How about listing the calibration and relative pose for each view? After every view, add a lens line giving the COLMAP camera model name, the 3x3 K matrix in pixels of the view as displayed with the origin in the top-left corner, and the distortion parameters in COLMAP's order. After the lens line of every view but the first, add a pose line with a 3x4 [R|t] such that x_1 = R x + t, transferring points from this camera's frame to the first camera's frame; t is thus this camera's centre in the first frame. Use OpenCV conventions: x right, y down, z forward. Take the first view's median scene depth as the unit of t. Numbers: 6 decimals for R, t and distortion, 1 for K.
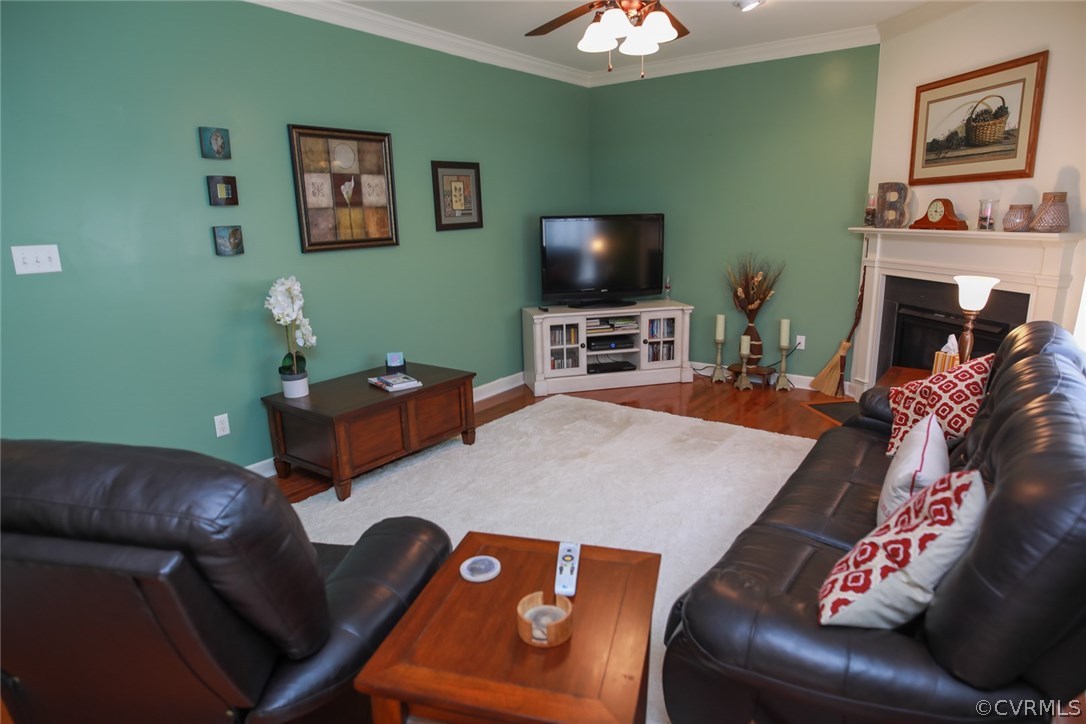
lens RADIAL K [[633.2, 0, 543.0], [0, 633.2, 362.0], [0, 0, 1]] dist [-0.003970, -0.001427]
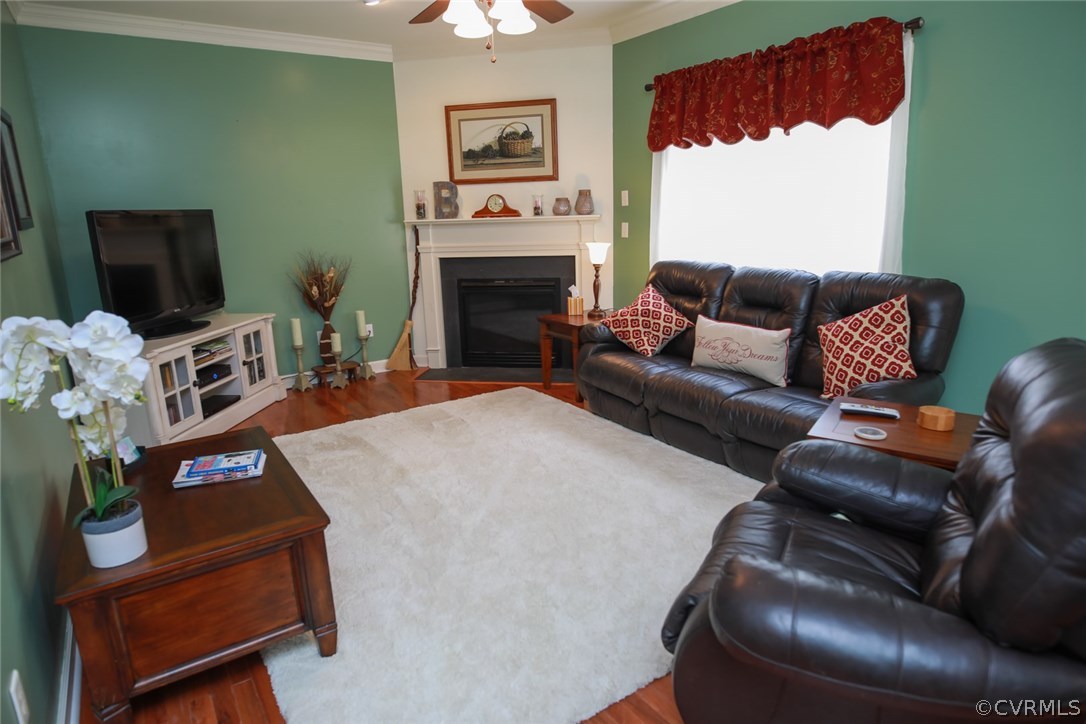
lens RADIAL K [[637.0, 0, 543.0], [0, 637.0, 362.0], [0, 0, 1]] dist [0.001117, -0.000013]
pose [[0.337309, -0.209341, 0.917823, -0.575123], [0.237260, 0.962394, 0.132312, -0.062677], [-0.911005, 0.173133, 0.374292, 0.408445]]
